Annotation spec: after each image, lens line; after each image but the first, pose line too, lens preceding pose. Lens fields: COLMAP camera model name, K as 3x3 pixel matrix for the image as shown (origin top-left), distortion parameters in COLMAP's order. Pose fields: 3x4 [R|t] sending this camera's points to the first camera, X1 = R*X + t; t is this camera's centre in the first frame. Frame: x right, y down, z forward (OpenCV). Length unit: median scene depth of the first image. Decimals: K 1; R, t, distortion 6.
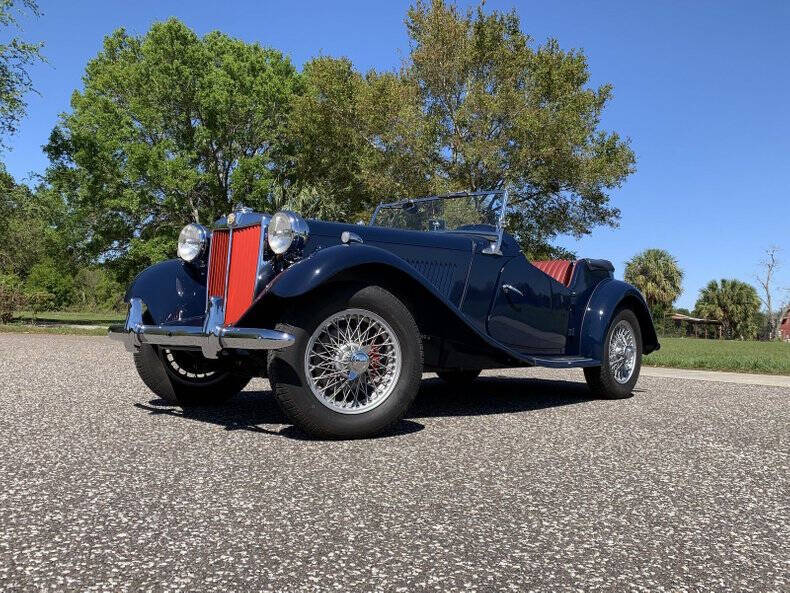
lens RADIAL K [[687.2, 0, 408.7], [0, 687.2, 297.0], [0, 0, 1]] dist [0.097805, -0.157977]
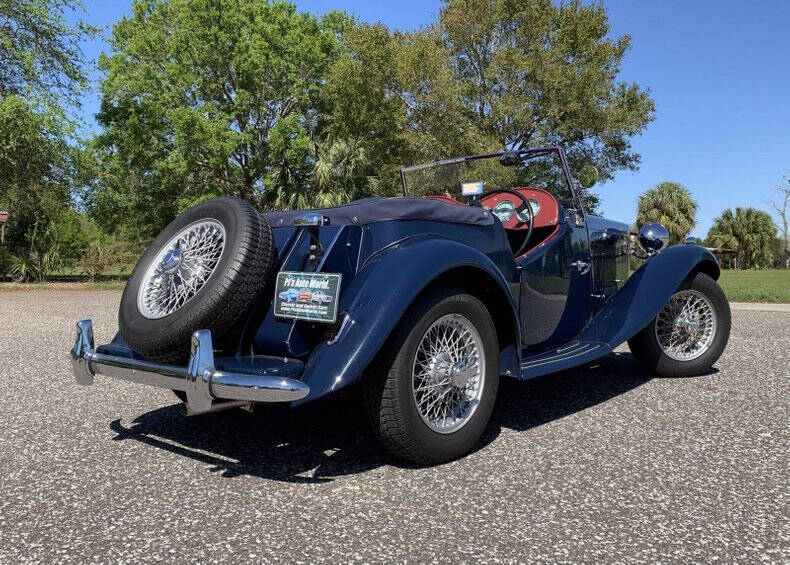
lens RADIAL K [[734.7, 0, 395.0], [0, 734.7, 282.5], [0, 0, 1]] dist [0.060803, -0.014790]
pose [[0.999242, -0.037800, -0.009271, -0.062863], [0.038312, 0.997260, 0.063275, -0.014134], [0.006853, -0.063582, 0.997953, -0.138861]]
